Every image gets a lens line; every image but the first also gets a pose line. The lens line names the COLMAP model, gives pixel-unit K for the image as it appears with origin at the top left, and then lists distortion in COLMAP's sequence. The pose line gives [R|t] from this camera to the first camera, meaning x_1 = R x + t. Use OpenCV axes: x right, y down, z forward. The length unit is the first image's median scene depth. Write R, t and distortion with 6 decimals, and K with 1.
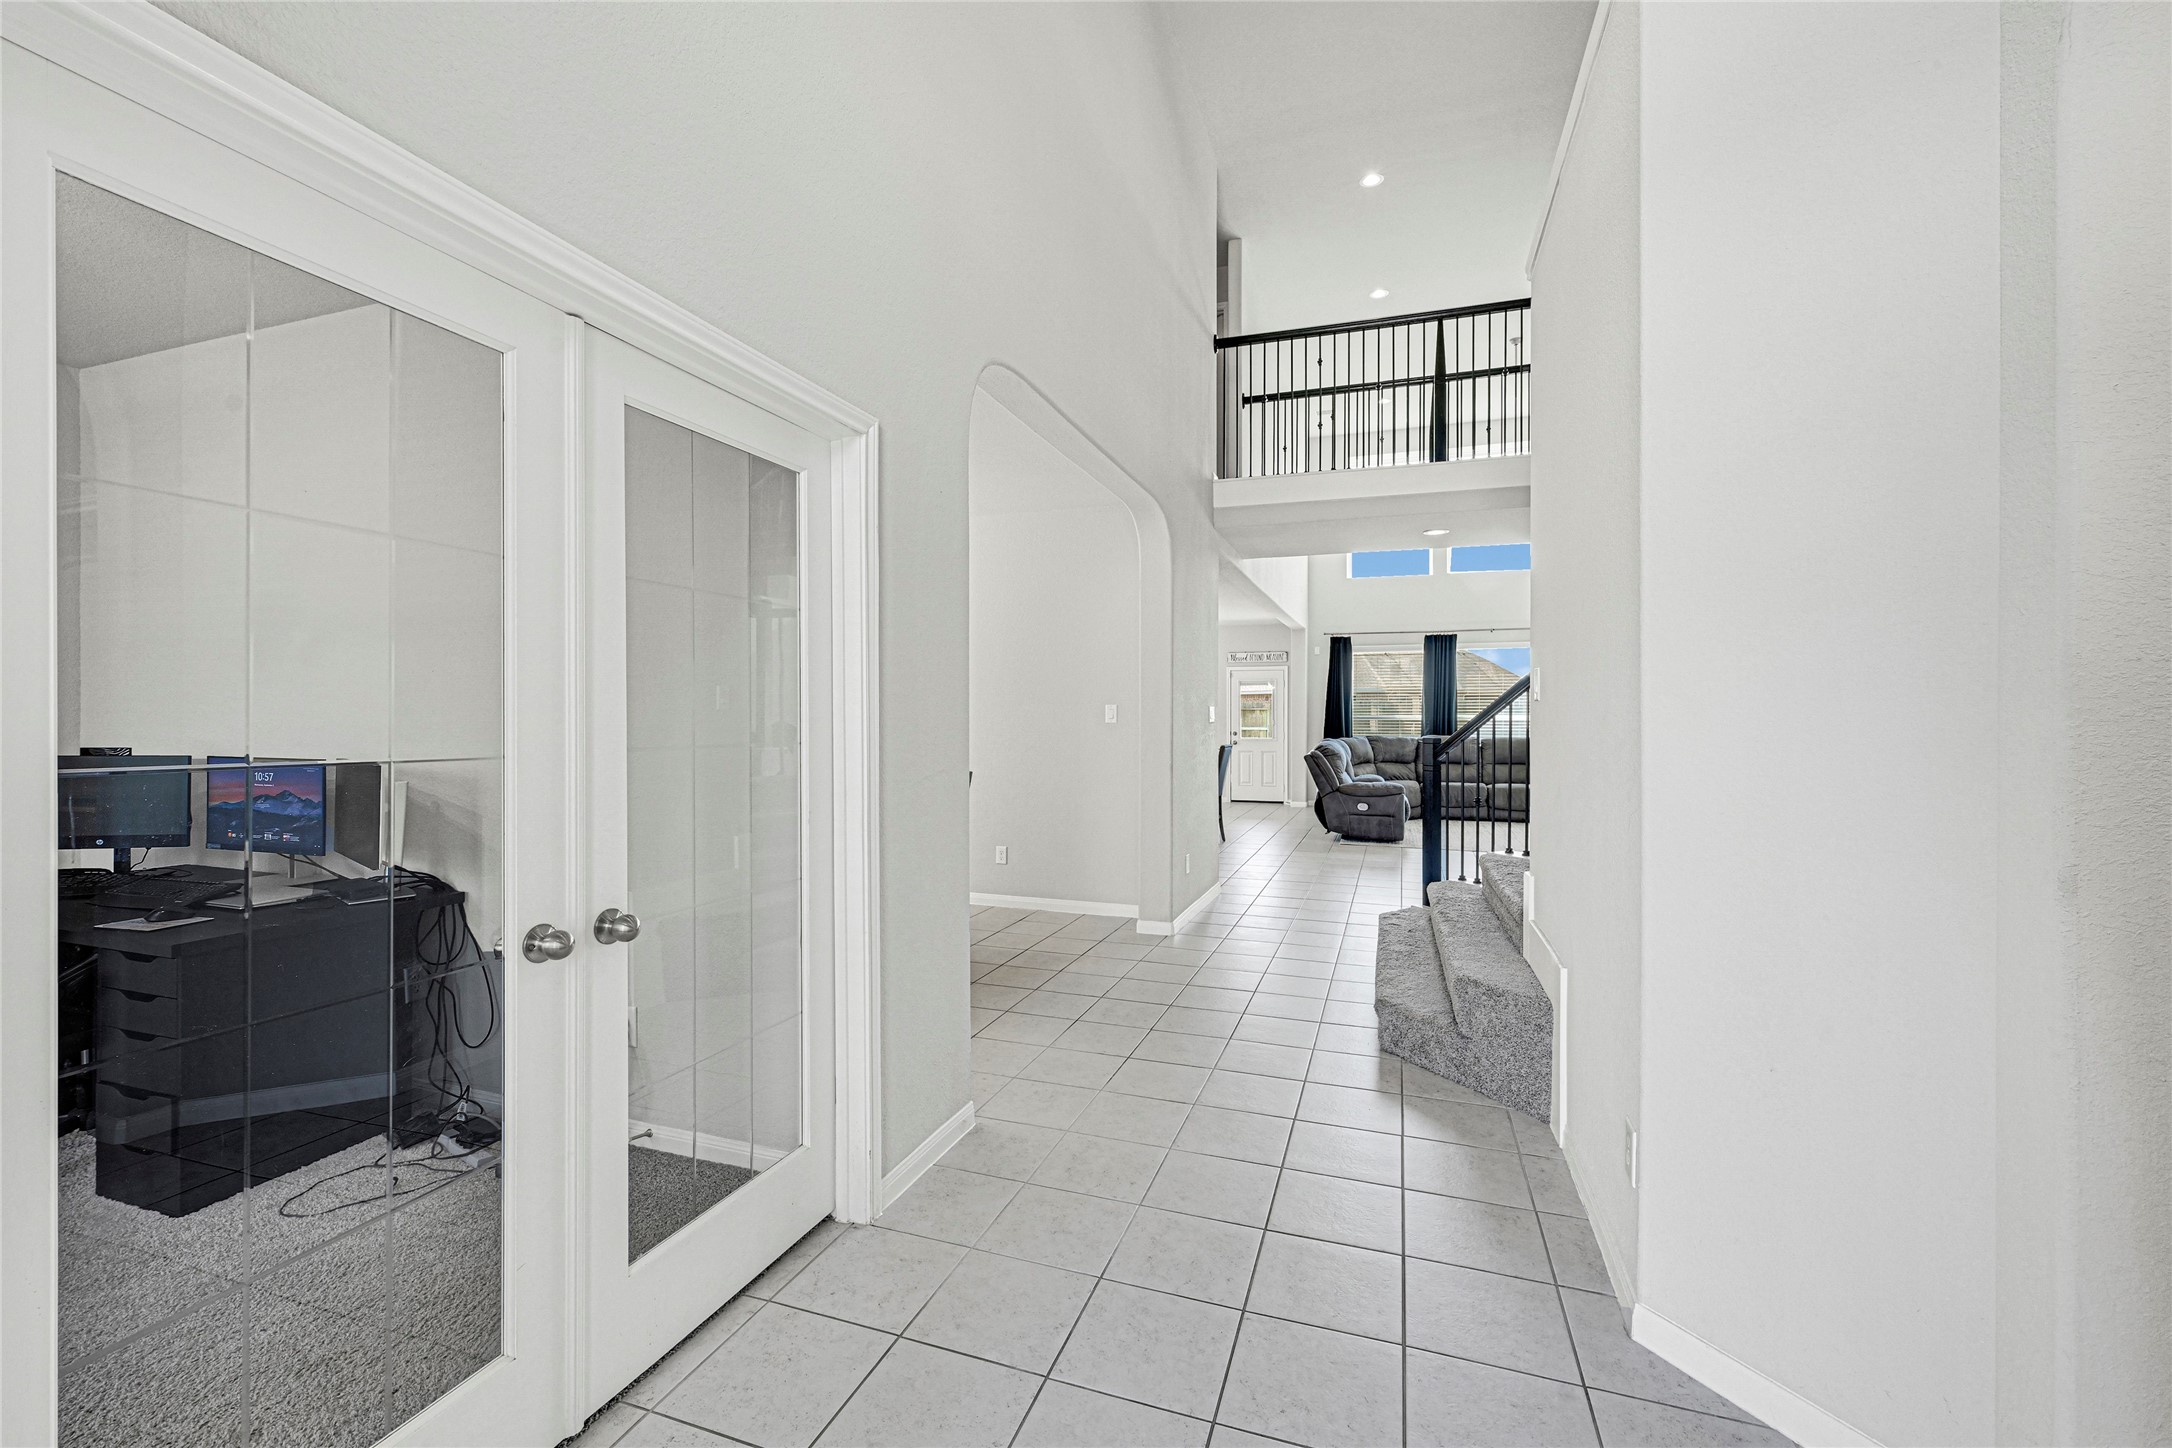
lens RADIAL K [[893.0, 0, 1088.0], [0, 893.0, 712.0], [0, 0, 1]] dist [0.000431, -0.000059]
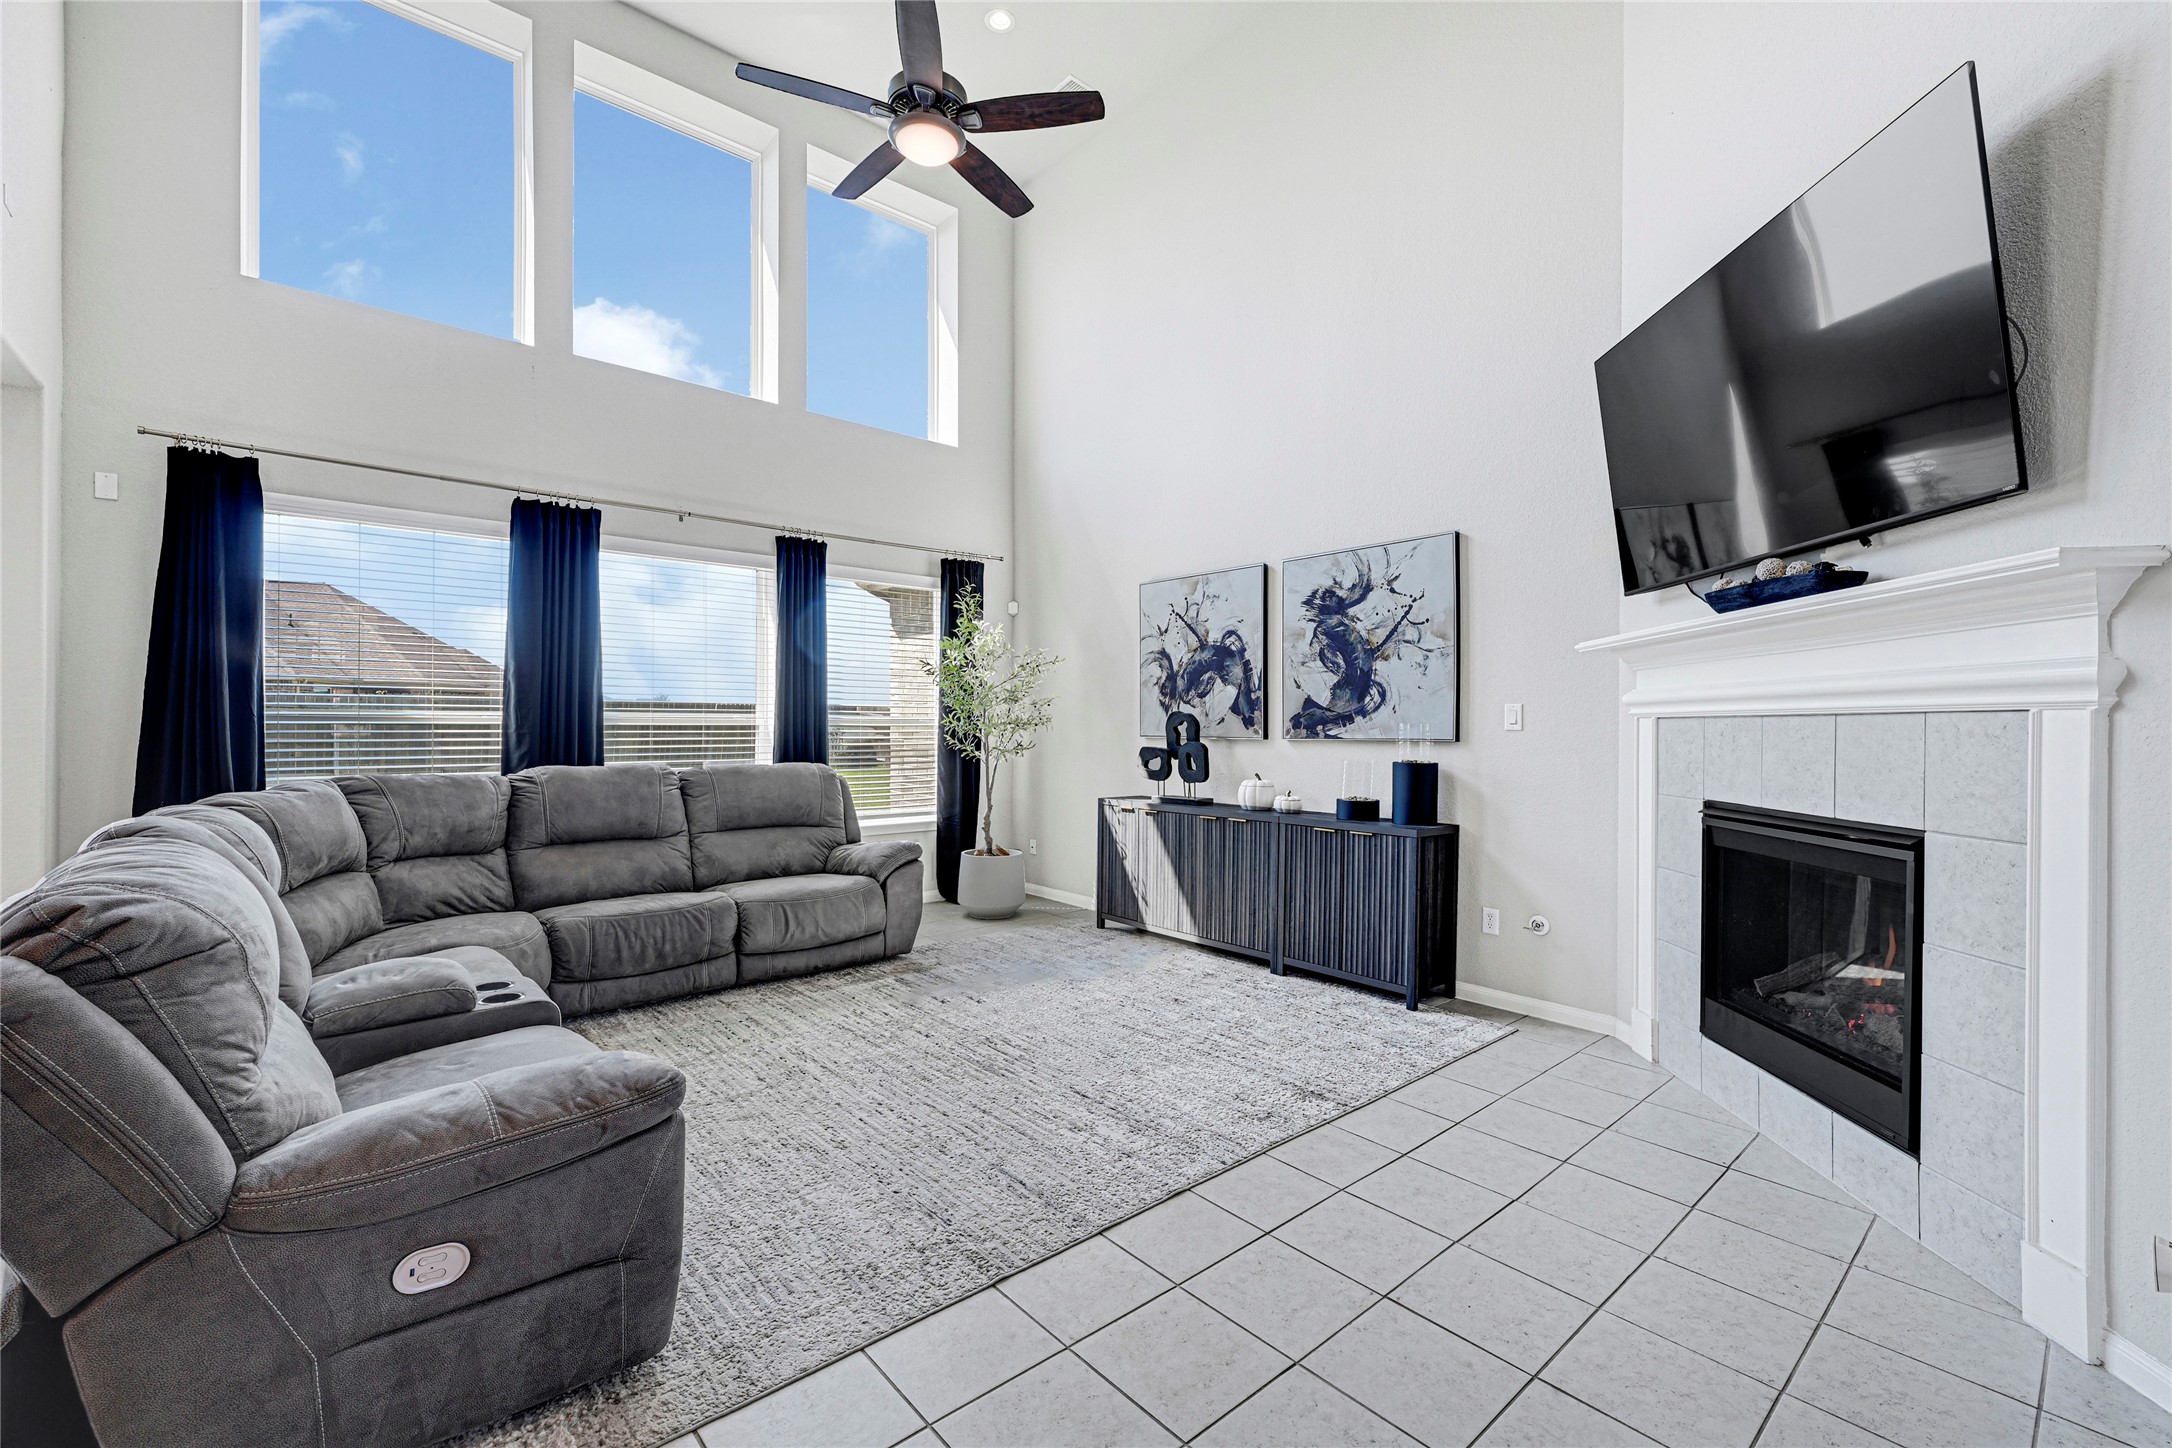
lens RADIAL K [[906.2, 0, 1086.0], [0, 906.2, 724.0], [0, 0, 1]] dist [0.000328, 0.000225]
pose [[0.495994, 0.000437, 0.868326, 0.170911], [-0.003467, 0.999993, 0.001477, 0.007577], [-0.868319, -0.003743, 0.495992, 0.620650]]
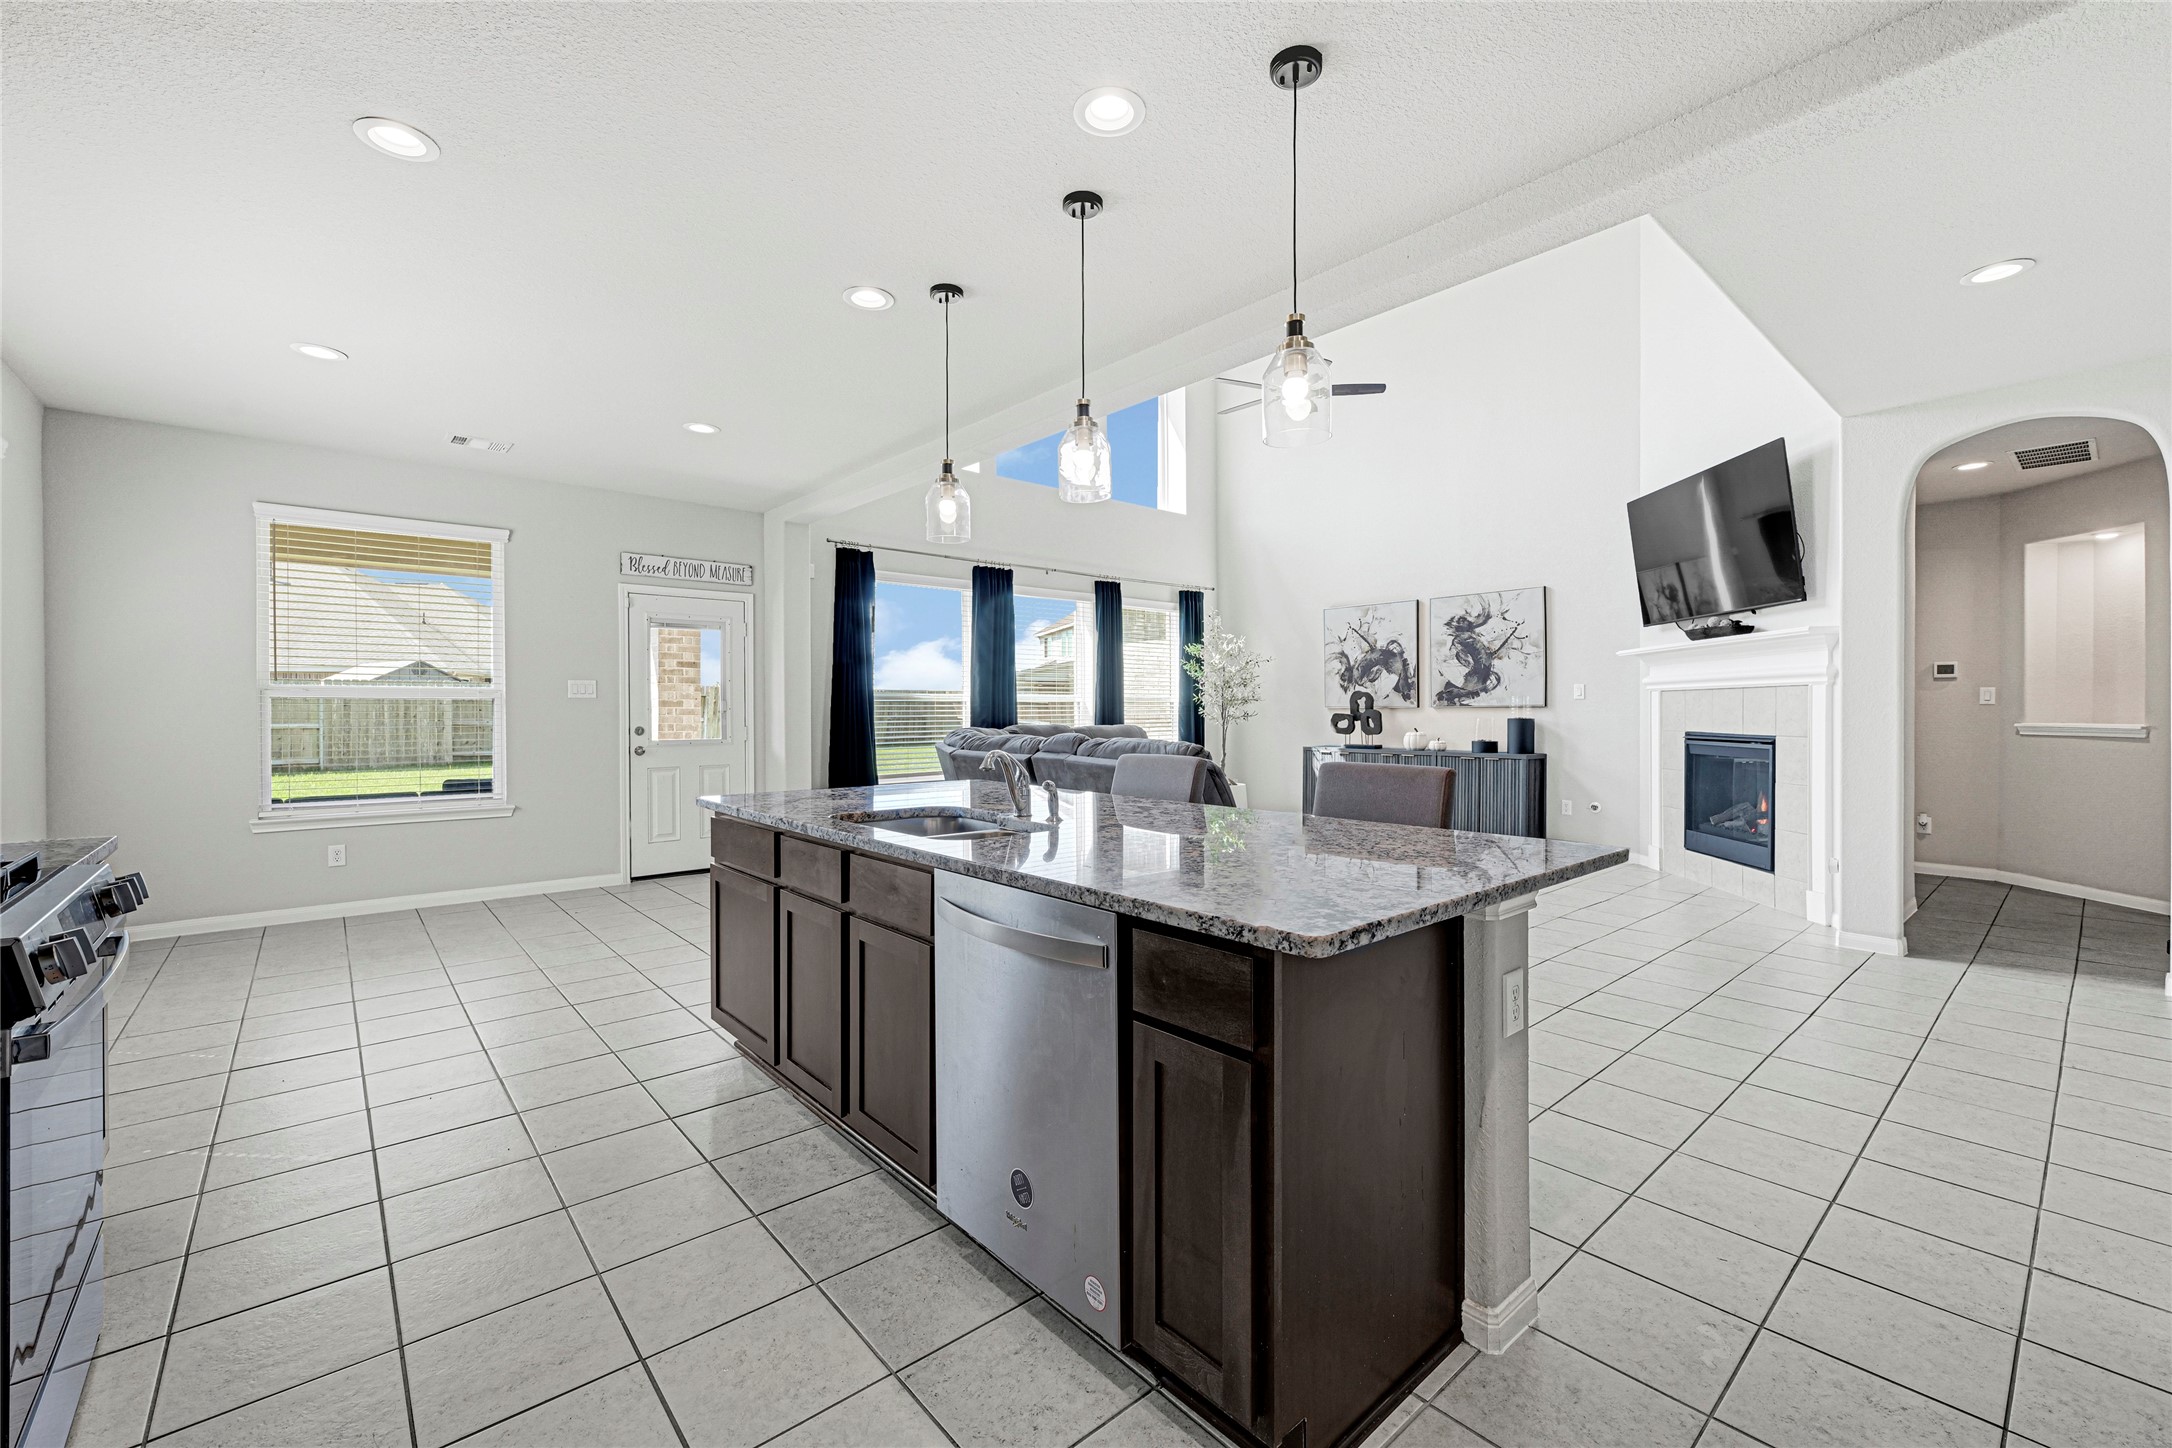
lens RADIAL K [[893.0, 0, 1088.0], [0, 893.0, 712.0], [0, 0, 1]] dist [0.000431, -0.000059]
pose [[0.495781, -0.007341, 0.868416, -0.128290], [0.004048, 0.999973, 0.006142, 0.013231], [-0.868438, 0.000470, 0.495798, 0.639070]]
